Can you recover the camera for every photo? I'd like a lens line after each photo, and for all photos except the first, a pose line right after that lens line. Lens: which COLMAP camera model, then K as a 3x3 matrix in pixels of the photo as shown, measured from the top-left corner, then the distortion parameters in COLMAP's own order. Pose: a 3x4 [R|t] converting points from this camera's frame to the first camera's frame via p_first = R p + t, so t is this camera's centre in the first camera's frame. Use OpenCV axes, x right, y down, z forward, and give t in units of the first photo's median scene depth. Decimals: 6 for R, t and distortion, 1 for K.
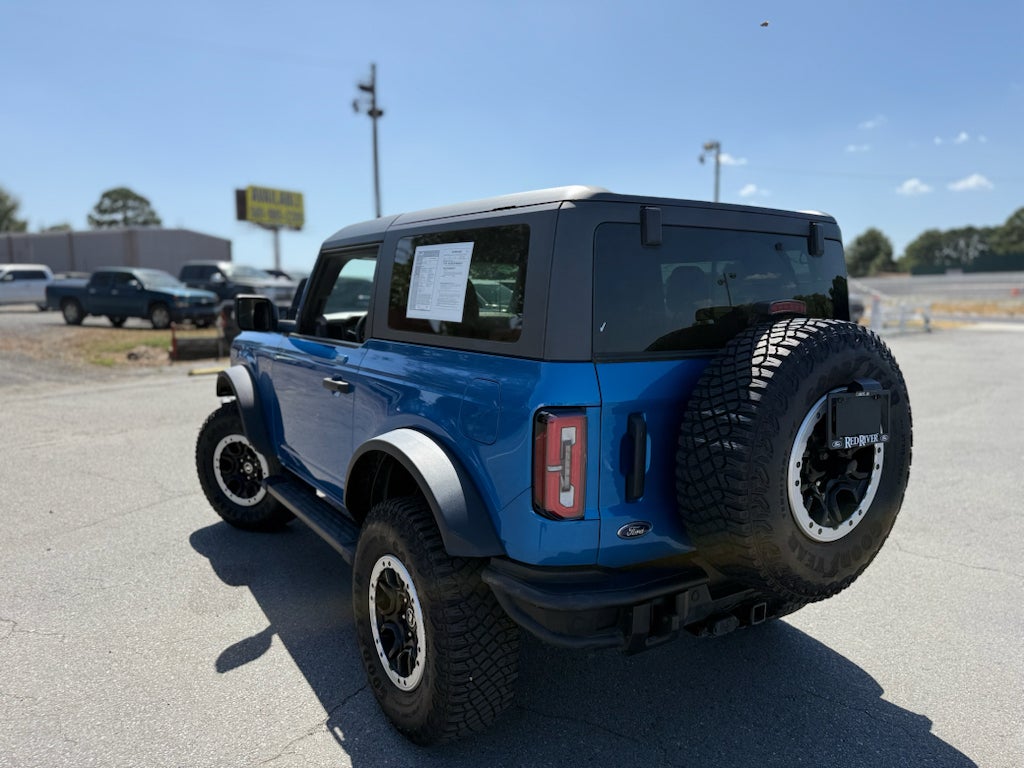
lens RADIAL K [[715.4, 0, 515.9], [0, 715.4, 388.3], [0, 0, 1]] dist [0.100851, -0.121235]
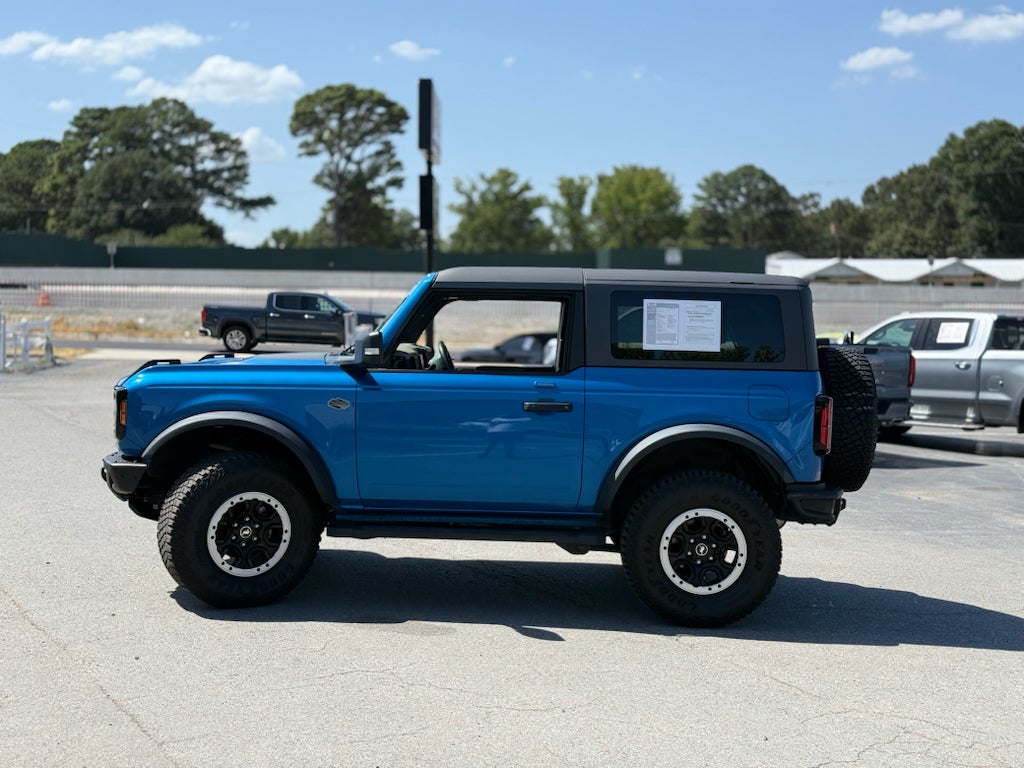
lens RADIAL K [[1424.1, 0, 512.0], [0, 1424.1, 384.0], [0, 0, 1]] dist [0.147625, 0.028022]
pose [[0.565862, -0.035319, 0.823743, -3.167057], [0.091288, 0.995623, -0.020021, -0.000077], [-0.819431, 0.086526, 0.566610, -0.433656]]
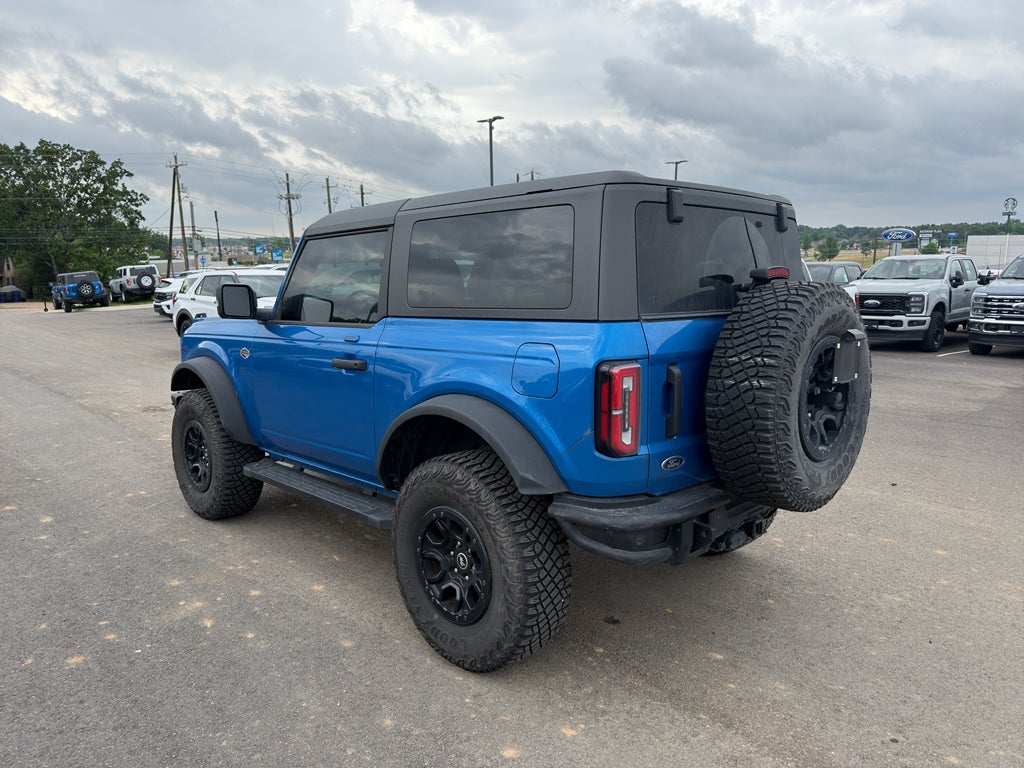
lens RADIAL K [[715.4, 0, 515.9], [0, 715.4, 388.3], [0, 0, 1]] dist [0.100851, -0.121235]
pose [[0.981946, -0.057605, 0.180176, -0.286381], [0.054685, 0.998280, 0.021131, 0.033743], [-0.181083, -0.010897, 0.983407, -0.118095]]
